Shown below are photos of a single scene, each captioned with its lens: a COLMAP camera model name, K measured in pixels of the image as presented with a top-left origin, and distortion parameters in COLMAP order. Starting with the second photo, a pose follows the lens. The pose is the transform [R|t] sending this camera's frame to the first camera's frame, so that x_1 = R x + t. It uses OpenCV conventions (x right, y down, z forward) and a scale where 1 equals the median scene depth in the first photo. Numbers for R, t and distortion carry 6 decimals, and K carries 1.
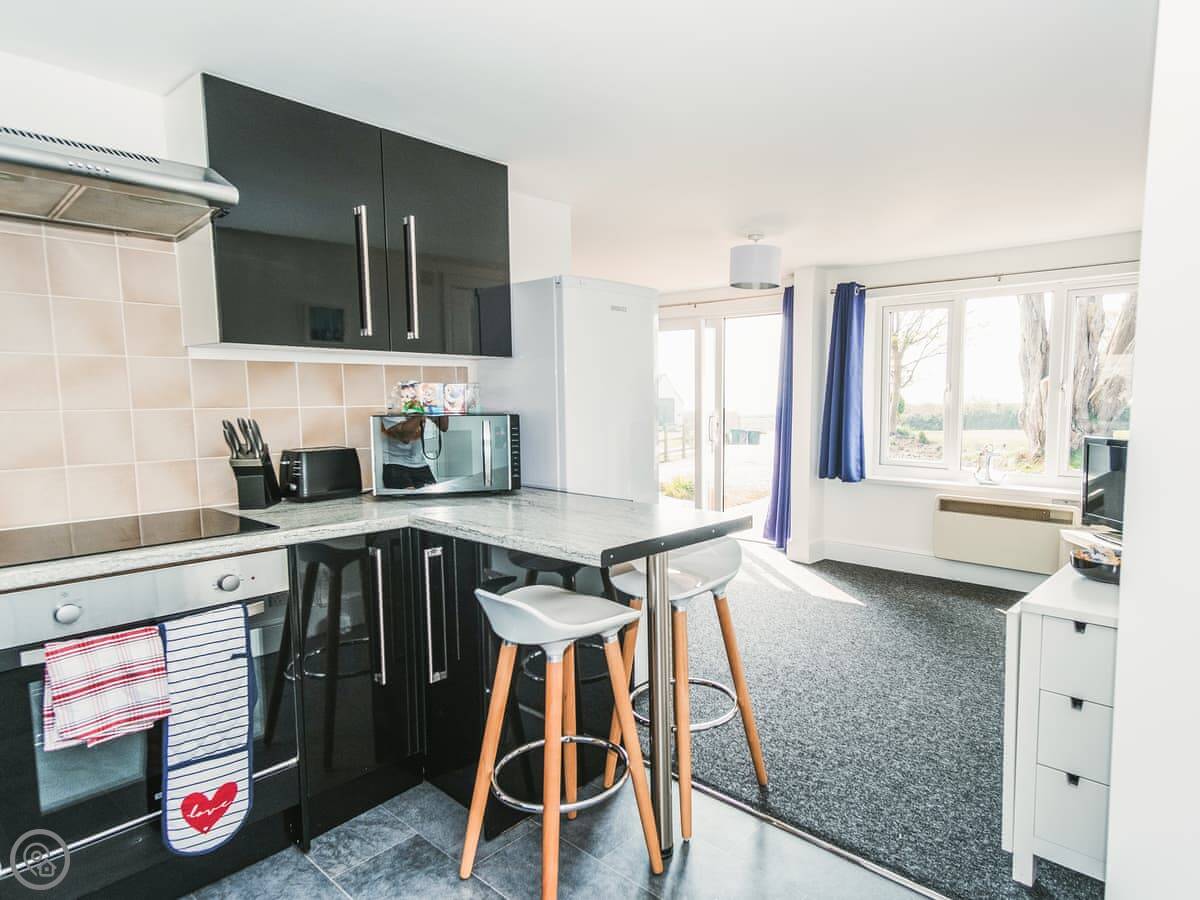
lens RADIAL K [[722.0, 0, 607.8], [0, 722.0, 450.0], [0, 0, 1]] dist [0.023677, 0.001013]
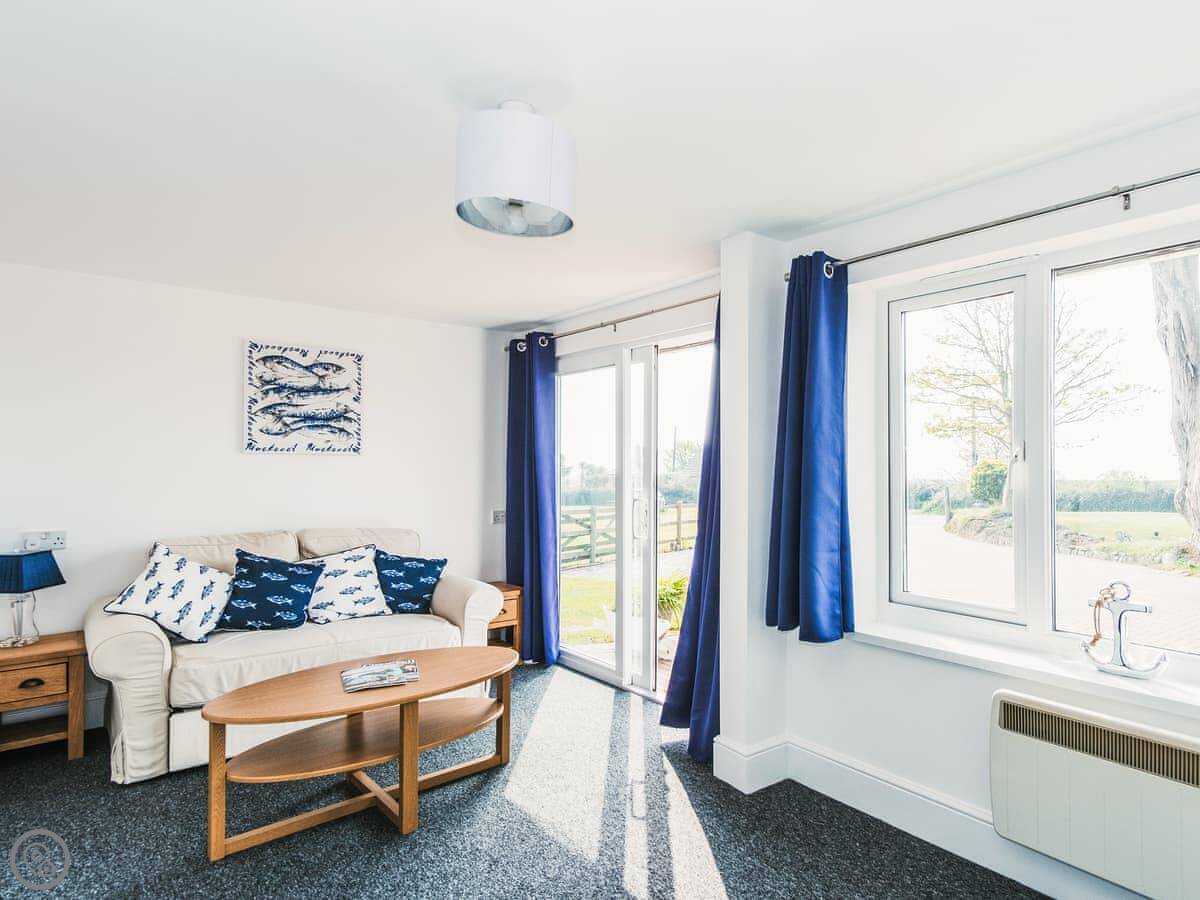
lens RADIAL K [[722.0, 0, 593.2], [0, 722.0, 458.5], [0, 0, 1]] dist [0.023677, 0.001013]
pose [[0.987983, 0.005317, -0.154470, 0.250173], [-0.018865, 0.996084, -0.086373, -0.033626], [0.153406, 0.088249, 0.984215, 0.456209]]
